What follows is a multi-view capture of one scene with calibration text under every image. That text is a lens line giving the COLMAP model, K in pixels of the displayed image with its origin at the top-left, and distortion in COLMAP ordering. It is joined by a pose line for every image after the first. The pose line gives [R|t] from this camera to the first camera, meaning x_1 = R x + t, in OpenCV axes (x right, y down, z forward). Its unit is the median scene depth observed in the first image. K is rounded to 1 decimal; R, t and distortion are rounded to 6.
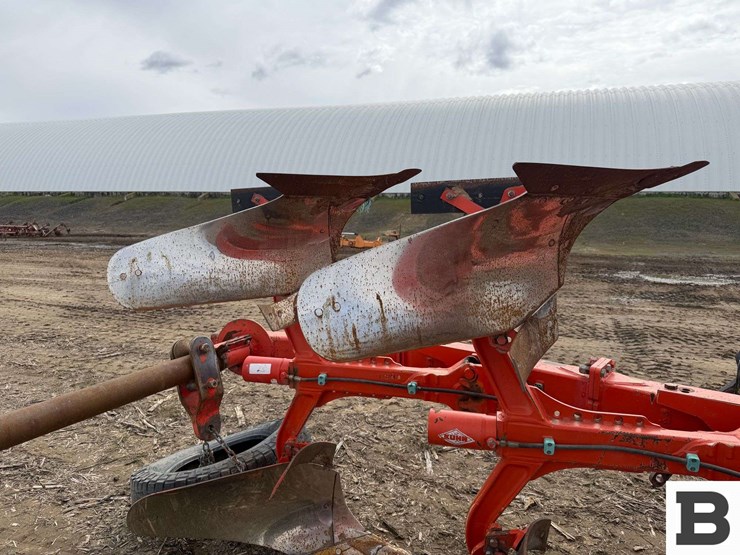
lens RADIAL K [[515.7, 0, 373.2], [0, 515.7, 281.8], [0, 0, 1]] dist [0.046968, -0.059702]
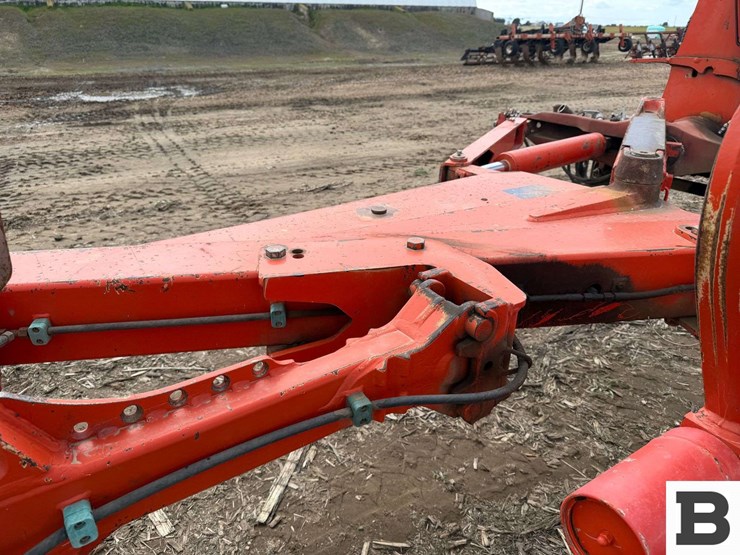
lens RADIAL K [[515.7, 0, 384.7], [0, 515.7, 253.6], [0, 0, 1]] dist [0.046968, -0.059702]
pose [[0.675980, -0.297948, 0.674002, 0.809783], [0.106516, 0.944520, 0.310704, 0.095135], [-0.729182, -0.138237, 0.670212, -0.068817]]
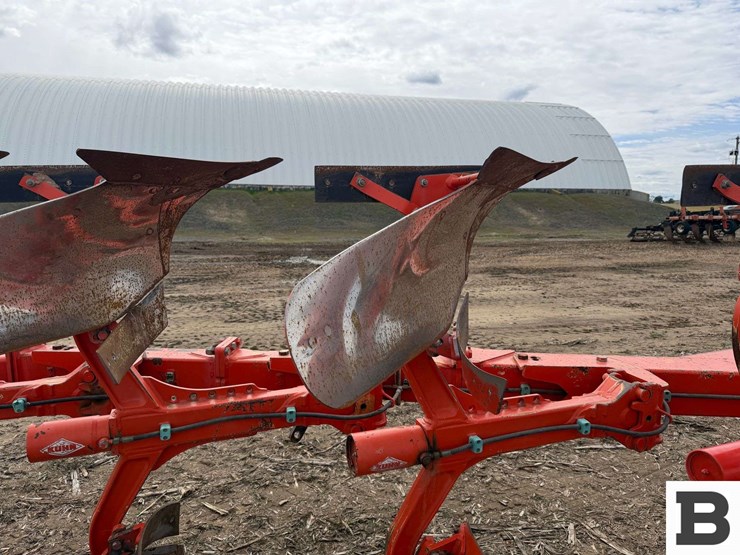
lens RADIAL K [[515.7, 0, 374.5], [0, 515.7, 273.9], [0, 0, 1]] dist [0.046968, -0.059702]
pose [[0.832405, -0.079900, 0.548377, 0.085344], [0.079539, 0.996532, 0.024461, 0.009771], [-0.548429, 0.023256, 0.835873, -0.046641]]
